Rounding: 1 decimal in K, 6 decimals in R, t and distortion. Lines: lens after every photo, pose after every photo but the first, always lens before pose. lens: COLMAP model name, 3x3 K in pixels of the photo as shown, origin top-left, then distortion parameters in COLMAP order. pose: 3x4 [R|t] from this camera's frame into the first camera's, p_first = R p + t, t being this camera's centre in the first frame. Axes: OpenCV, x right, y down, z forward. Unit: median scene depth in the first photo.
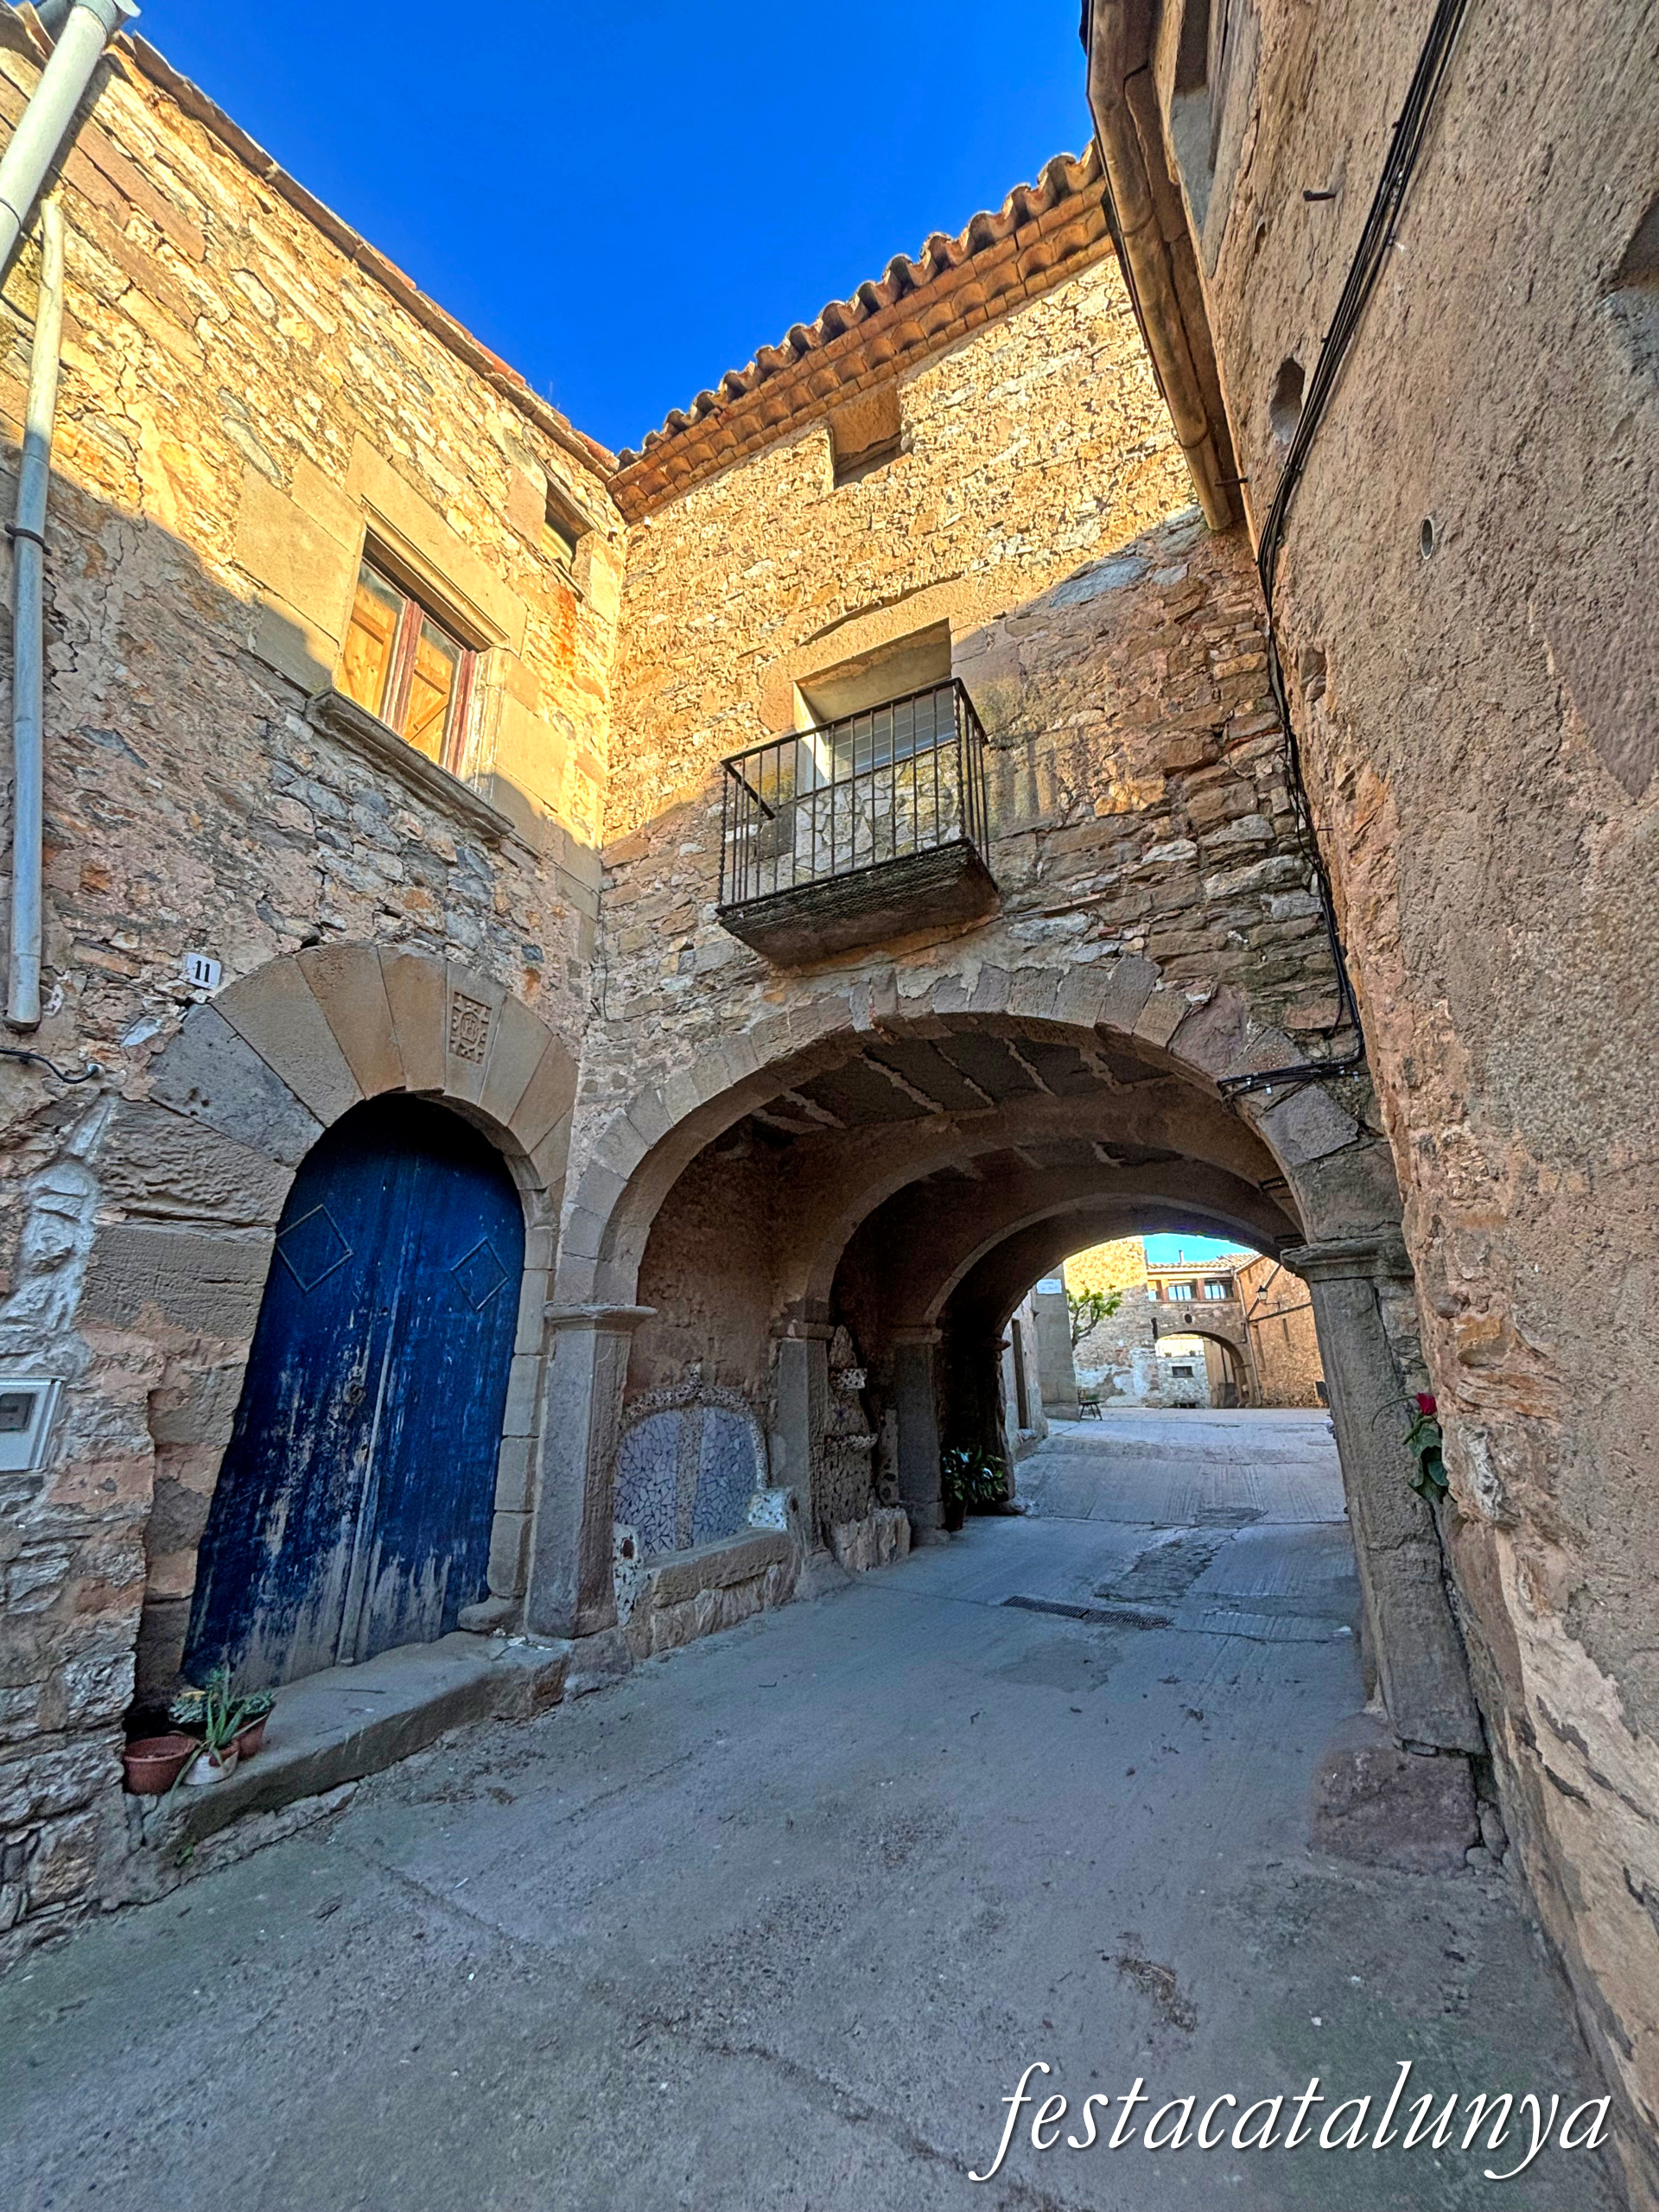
lens RADIAL K [[890.7, 0, 826.8], [0, 890.7, 1098.9], [0, 0, 1]] dist [-0.000117, -0.000243]
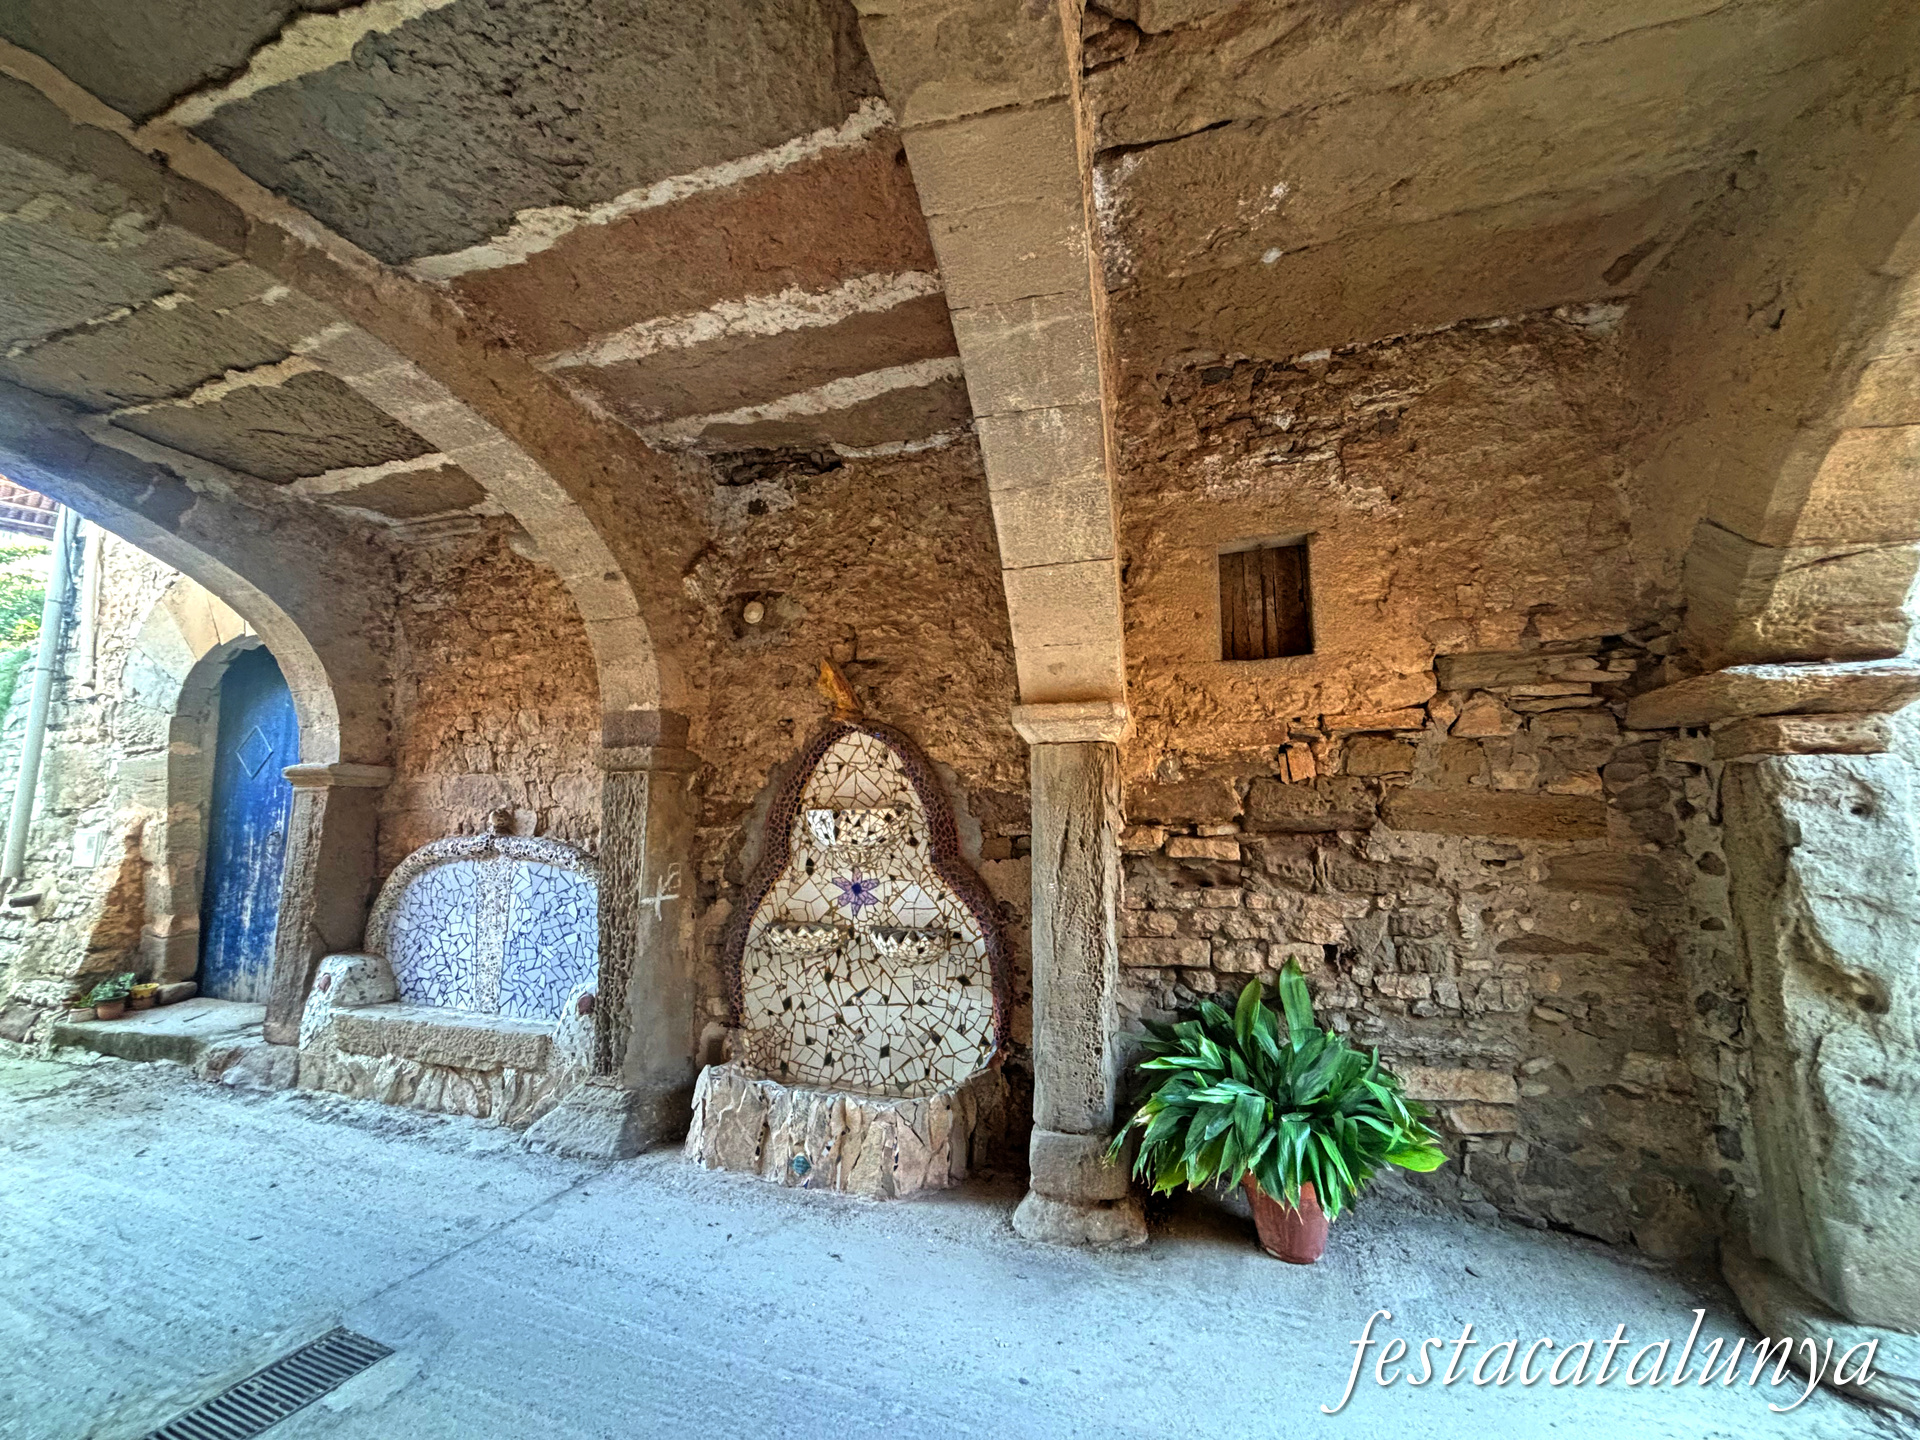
lens RADIAL K [[773.1, 0, 957.7], [0, 773.1, 719.5], [0, 0, 1]] dist [-0.000117, -0.000243]
pose [[0.135166, -0.128048, -0.982514, 1.025601], [0.305897, 0.948566, -0.081540, 0.640571], [0.942421, -0.289527, 0.167384, 2.057219]]
